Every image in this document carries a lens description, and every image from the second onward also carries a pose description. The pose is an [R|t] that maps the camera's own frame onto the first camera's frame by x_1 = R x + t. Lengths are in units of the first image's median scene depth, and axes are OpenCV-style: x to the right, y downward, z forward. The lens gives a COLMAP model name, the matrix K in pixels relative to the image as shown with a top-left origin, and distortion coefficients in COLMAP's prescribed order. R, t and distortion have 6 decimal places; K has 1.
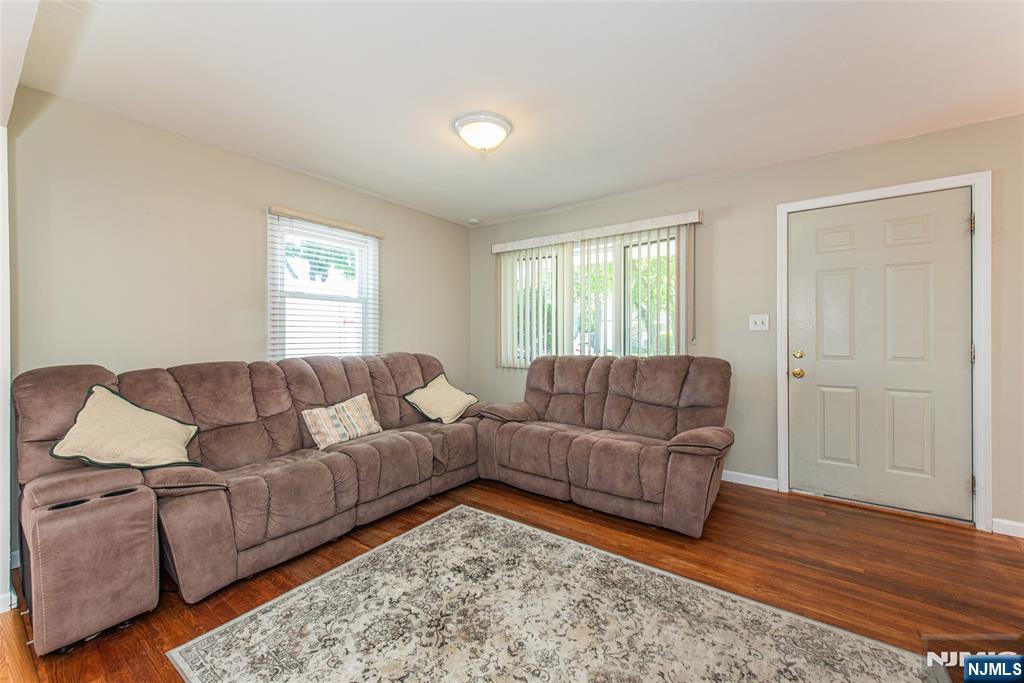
lens RADIAL K [[400.8, 0, 514.3], [0, 400.8, 335.6], [0, 0, 1]] dist [0.000983, -0.000199]
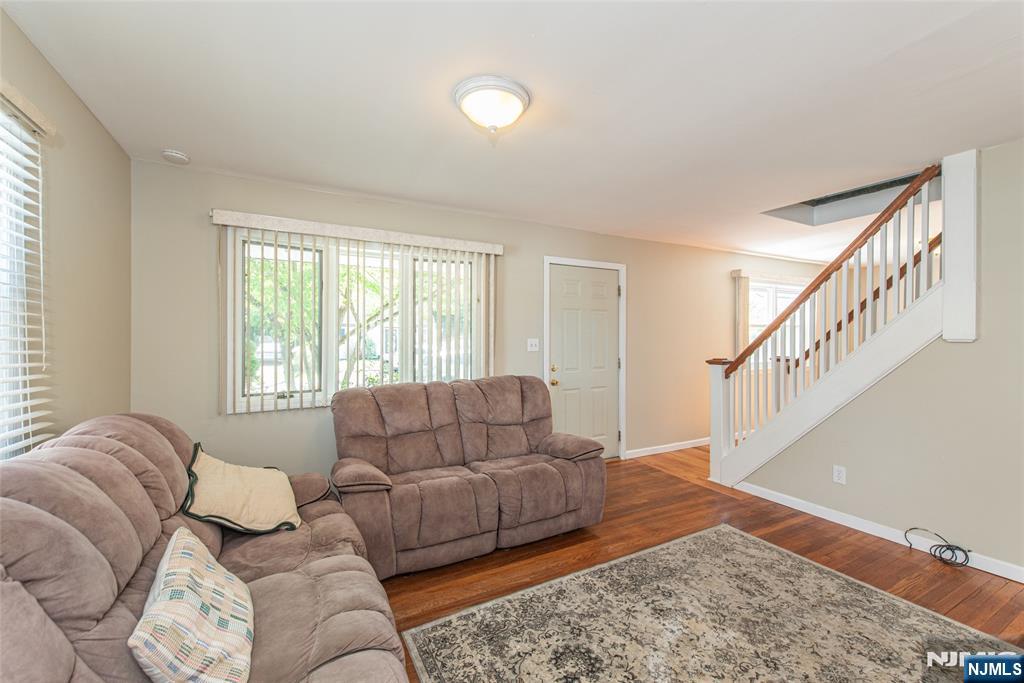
lens RADIAL K [[412.8, 0, 519.7], [0, 412.8, 341.4], [0, 0, 1]] dist [0.003914, -0.000127]
pose [[0.438096, 0.000055, 0.898928, -0.750501], [0.003099, 0.999994, -0.001571, -0.055547], [-0.898923, 0.003474, 0.438093, 0.615533]]
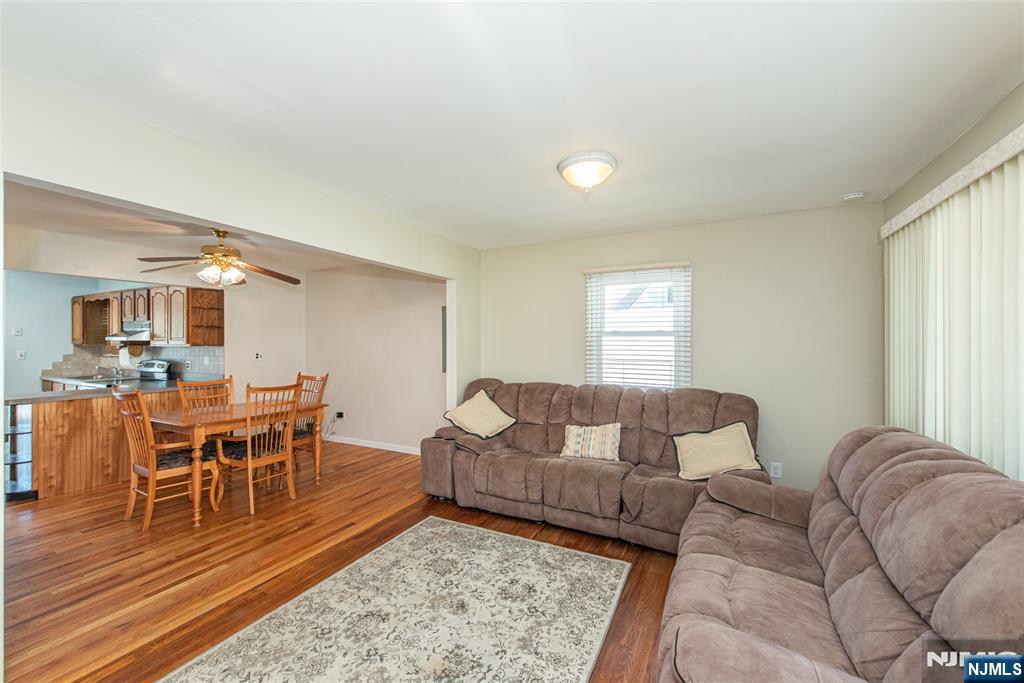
lens RADIAL K [[412.8, 0, 519.7], [0, 412.8, 341.4], [0, 0, 1]] dist [0.003914, -0.000127]
pose [[0.151049, -0.002020, -0.988524, 0.878662], [-0.004454, 0.999986, -0.002724, -0.094329], [0.988516, 0.004815, 0.151038, 0.694918]]
